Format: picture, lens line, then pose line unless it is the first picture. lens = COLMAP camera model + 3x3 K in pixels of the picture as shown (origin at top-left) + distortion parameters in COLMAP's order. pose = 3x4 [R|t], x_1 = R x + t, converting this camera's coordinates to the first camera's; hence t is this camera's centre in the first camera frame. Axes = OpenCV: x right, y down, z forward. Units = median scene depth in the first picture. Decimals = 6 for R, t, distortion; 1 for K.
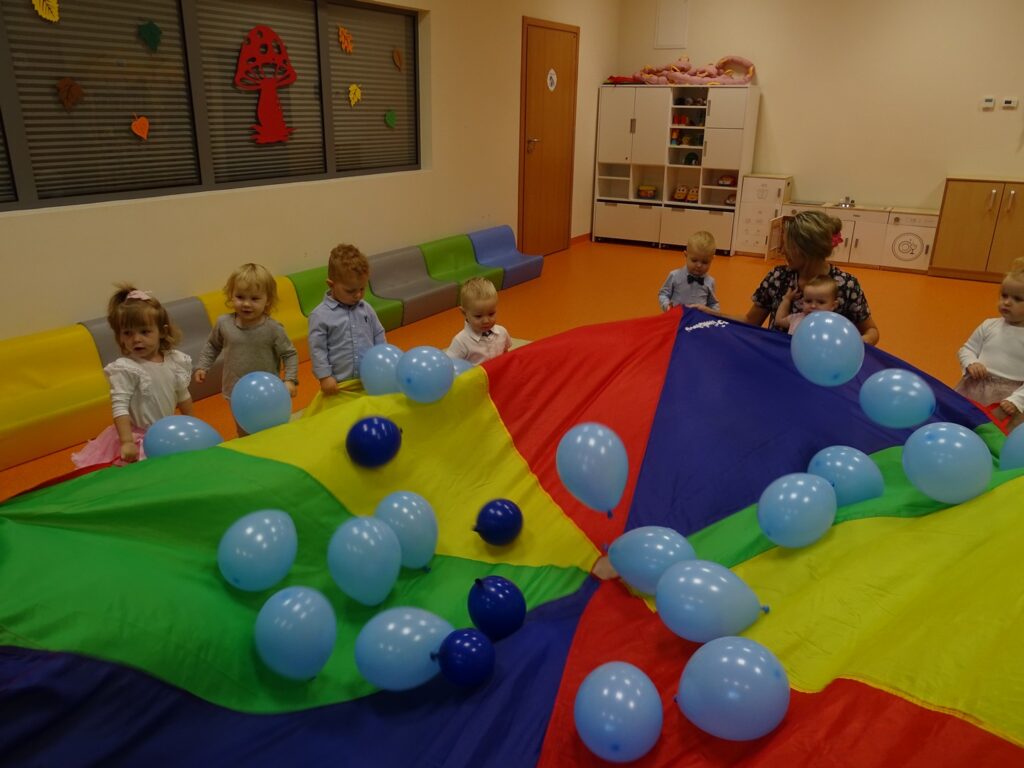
lens RADIAL K [[794.5, 0, 506.2], [0, 794.5, 385.0], [0, 0, 1]] dist [-0.009074, -0.006903]
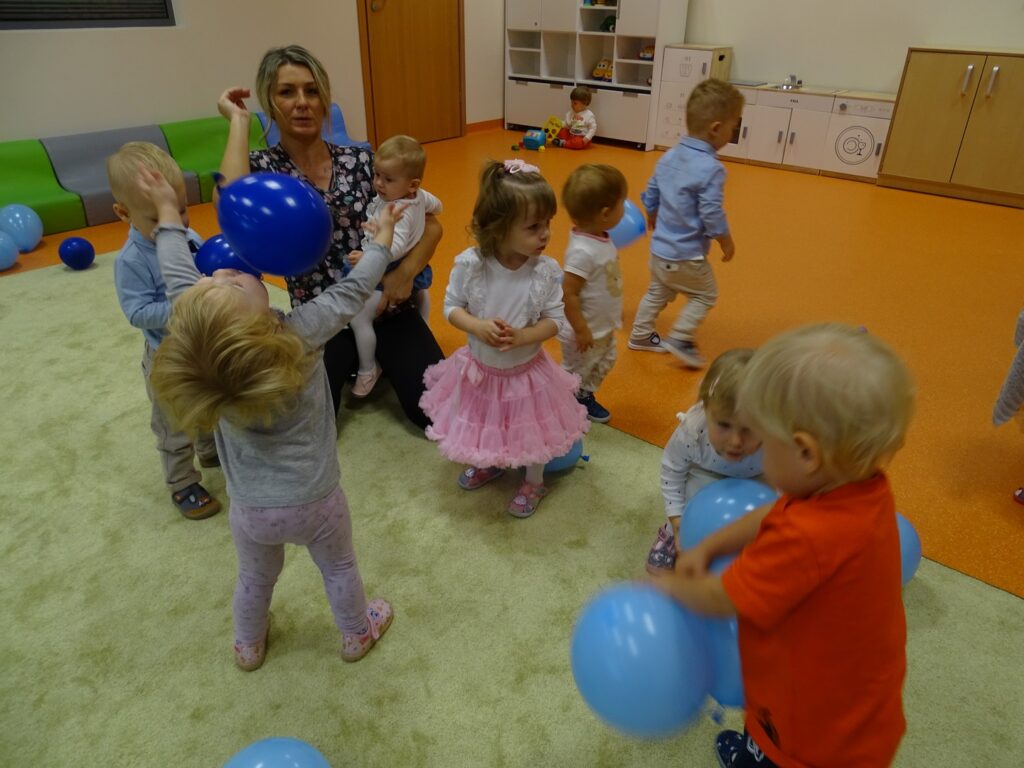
lens RADIAL K [[732.5, 0, 548.7], [0, 732.5, 377.1], [0, 0, 1]] dist [0.005721, -0.016863]
pose [[0.986451, 0.075998, -0.145393, 0.357953], [-0.054646, 0.987834, 0.145592, -0.045305], [0.154689, -0.135674, 0.978603, 0.260976]]
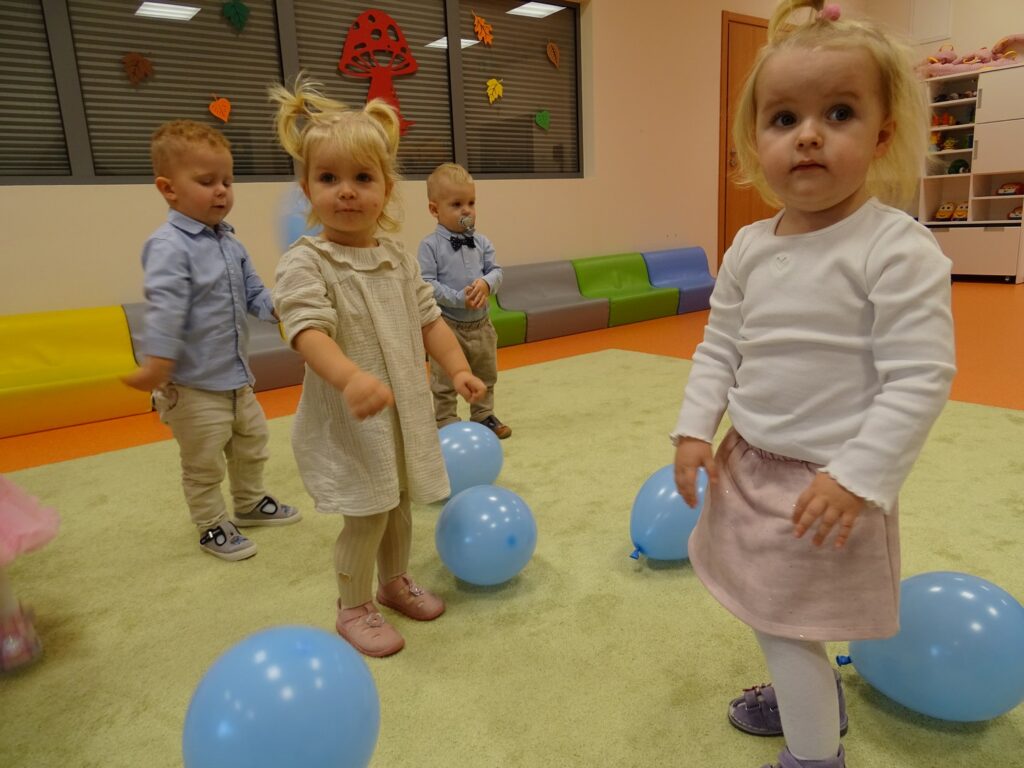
lens RADIAL K [[732.5, 0, 522.9], [0, 732.5, 380.4], [0, 0, 1]] dist [0.005721, -0.016863]
pose [[0.926157, 0.019010, -0.376660, 0.128353], [-0.066230, 0.991406, -0.112814, 0.043708], [0.371278, 0.129429, 0.919457, 0.227177]]
